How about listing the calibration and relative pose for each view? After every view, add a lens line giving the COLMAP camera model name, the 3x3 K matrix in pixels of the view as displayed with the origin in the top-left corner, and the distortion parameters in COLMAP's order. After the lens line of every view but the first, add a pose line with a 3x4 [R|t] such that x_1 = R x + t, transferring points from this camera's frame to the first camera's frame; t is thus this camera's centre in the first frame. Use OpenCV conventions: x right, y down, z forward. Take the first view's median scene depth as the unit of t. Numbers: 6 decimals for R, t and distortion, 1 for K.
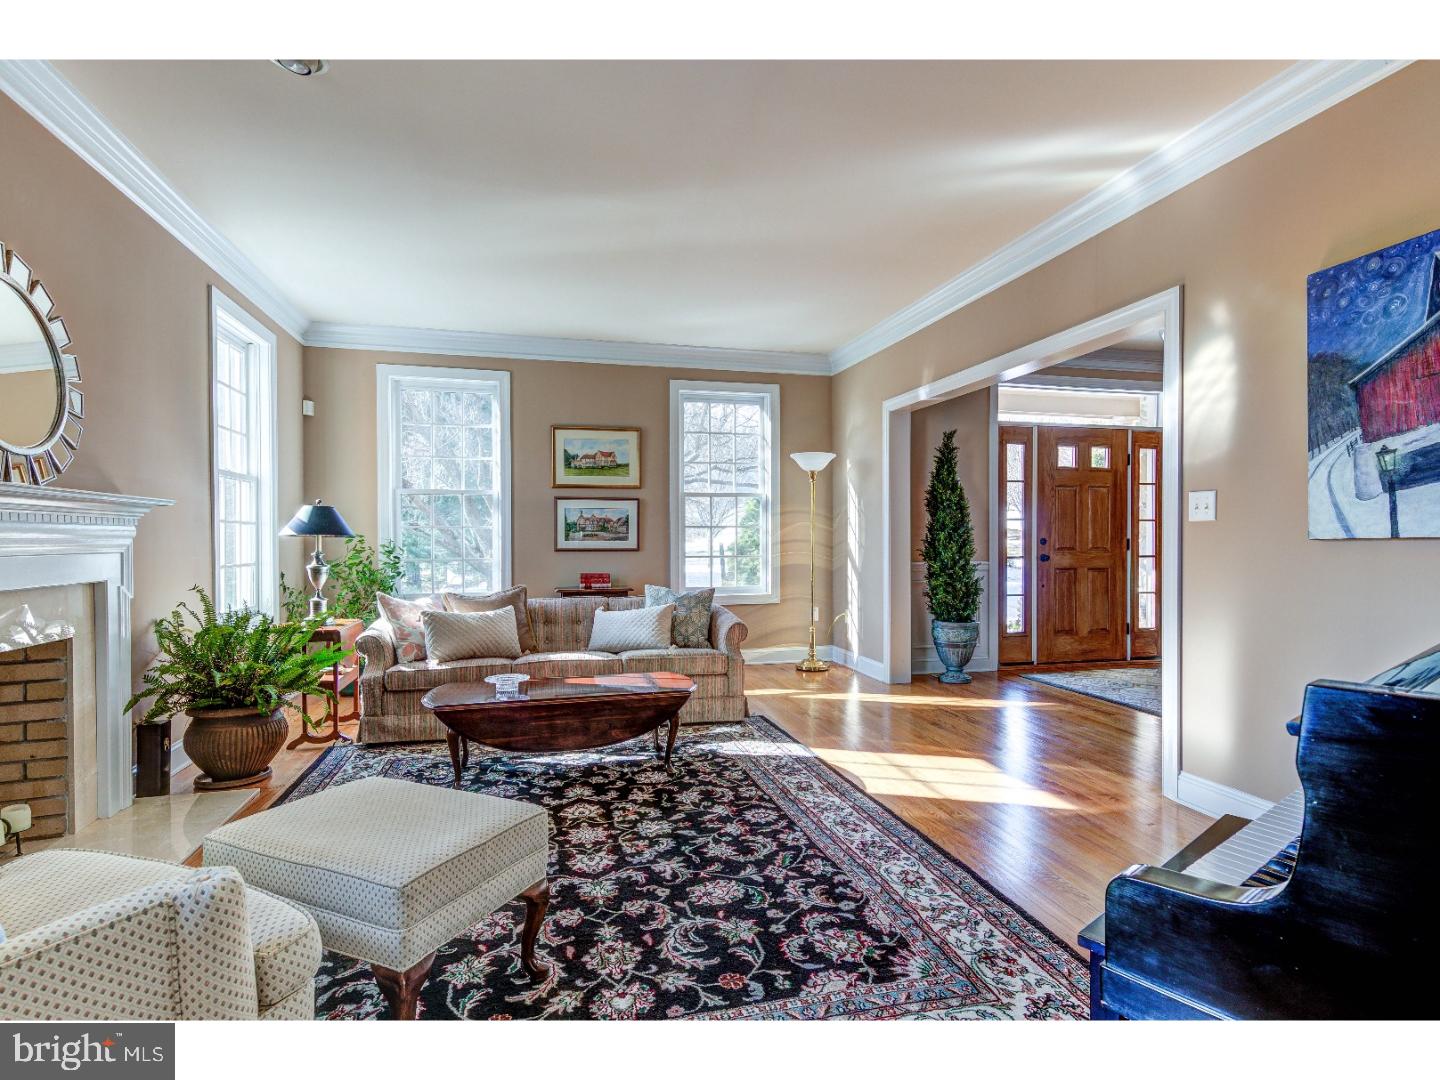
lens RADIAL K [[732.7, 0, 720.6], [0, 732.7, 541.8], [0, 0, 1]] dist [-0.000064, -0.002004]
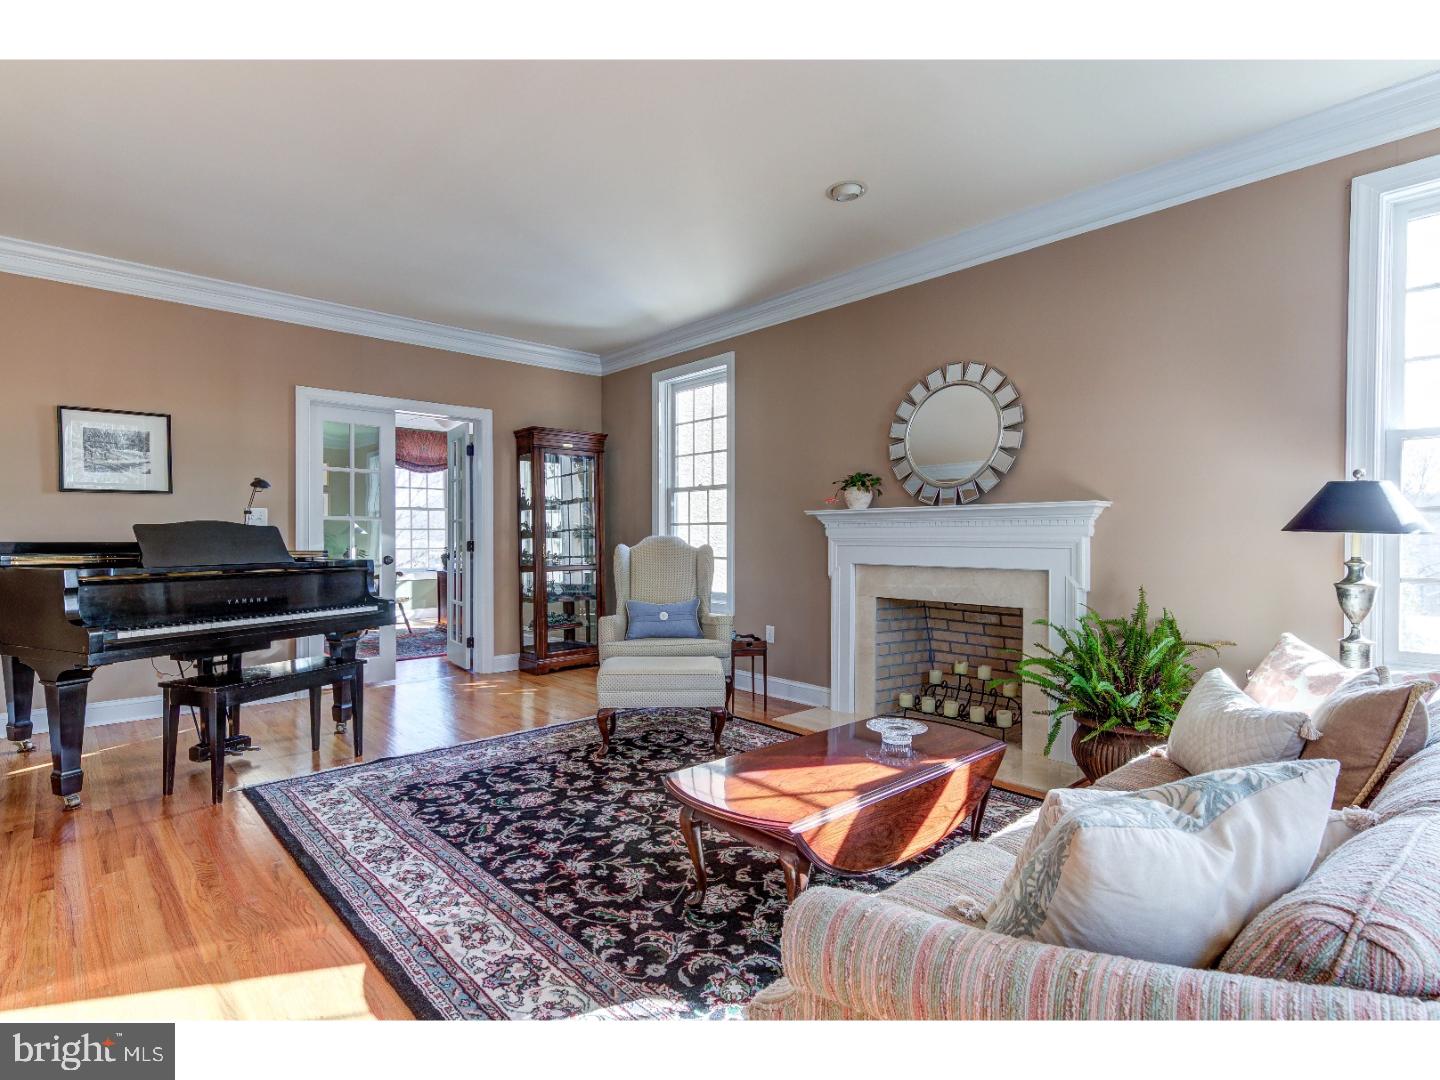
lens RADIAL K [[732.7, 0, 721.3], [0, 732.7, 542.2], [0, 0, 1]] dist [-0.000064, -0.002004]
pose [[-0.886282, 0.002458, -0.463140, 0.273267], [-0.002965, 0.999935, 0.010981, -0.007861], [0.463137, 0.011106, -0.886217, 2.076194]]
